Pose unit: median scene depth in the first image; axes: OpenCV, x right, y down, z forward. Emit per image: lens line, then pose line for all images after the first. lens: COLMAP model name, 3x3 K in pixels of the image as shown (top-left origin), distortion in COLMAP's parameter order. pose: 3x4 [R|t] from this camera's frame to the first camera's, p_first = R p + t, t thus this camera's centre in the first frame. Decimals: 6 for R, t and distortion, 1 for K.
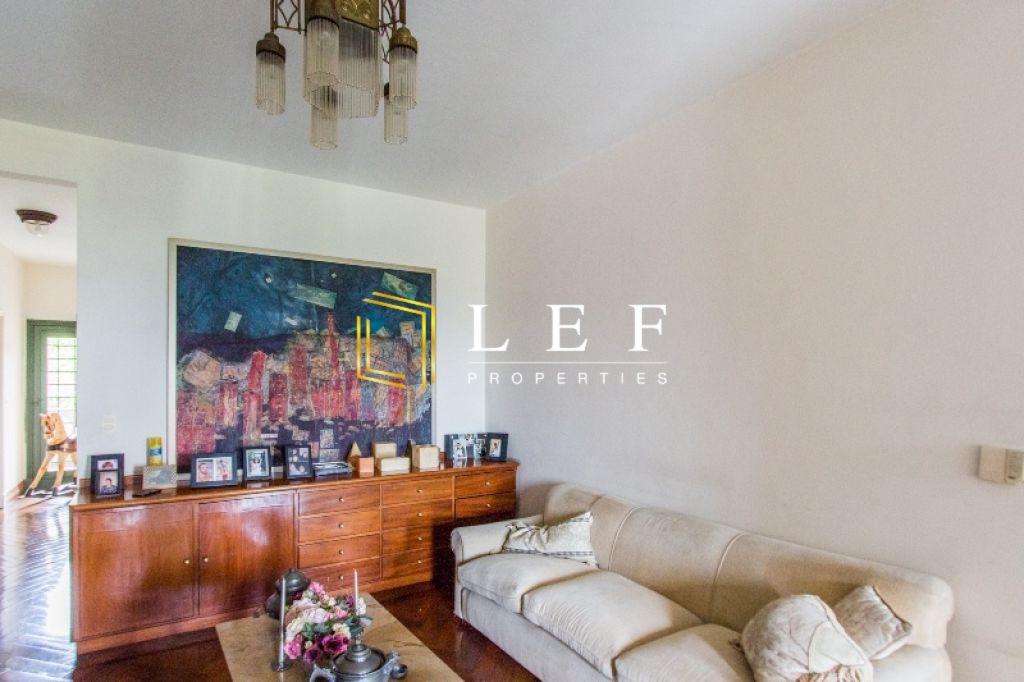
lens RADIAL K [[626.9, 0, 512.3], [0, 626.9, 375.1], [0, 0, 1]] dist [-0.000784, 0.000520]
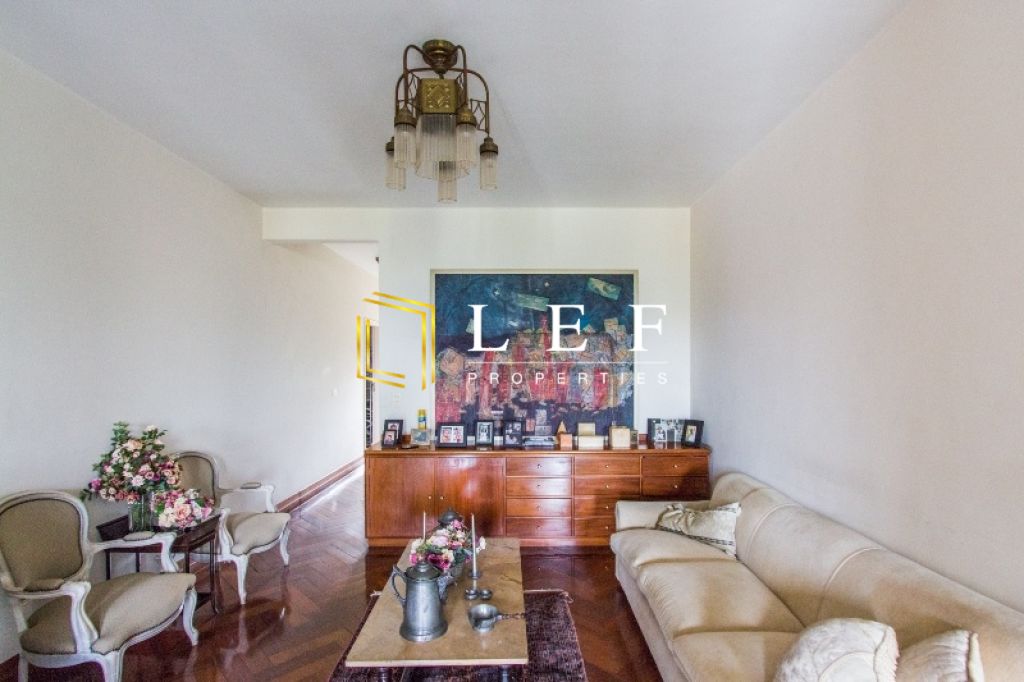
lens RADIAL K [[579.1, 0, 513.0], [0, 579.1, 371.5], [0, 0, 1]] dist [-0.003127, 0.001184]
pose [[0.814023, 0.006156, -0.580801, 0.332850], [0.006420, 0.999787, 0.019594, -0.011378], [0.580798, -0.019678, 0.813810, 0.036427]]
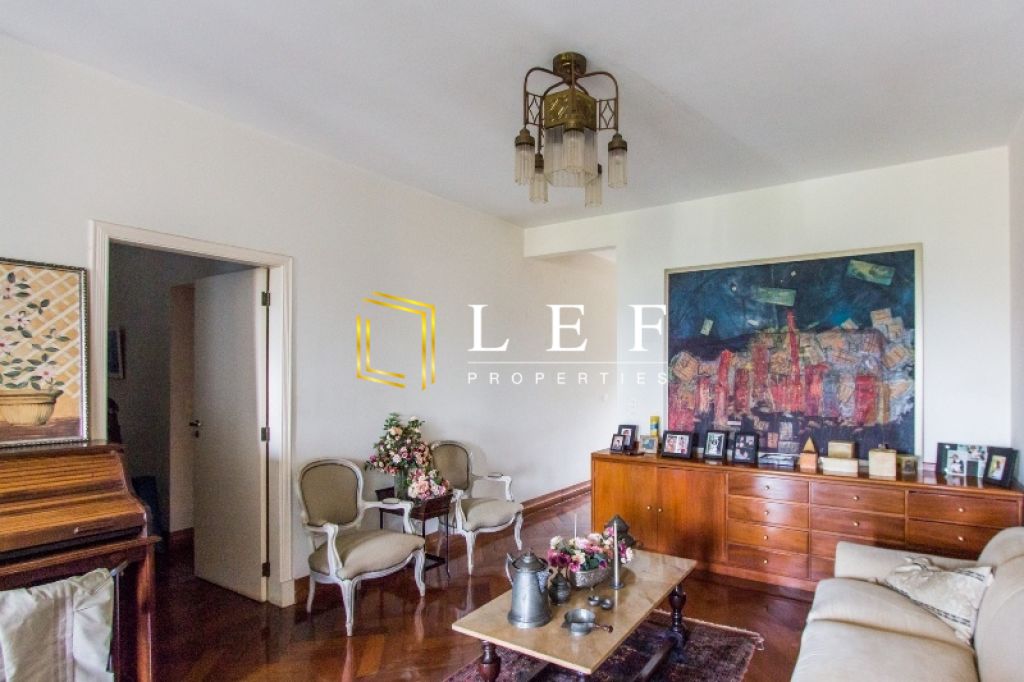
lens RADIAL K [[612.0, 0, 511.6], [0, 612.0, 369.9], [0, 0, 1]] dist [-0.000856, 0.001902]
pose [[0.295152, -0.002933, -0.955446, 0.558941], [0.006907, 0.999976, -0.000936, -0.003058], [0.955425, -0.006323, 0.295165, 0.268355]]
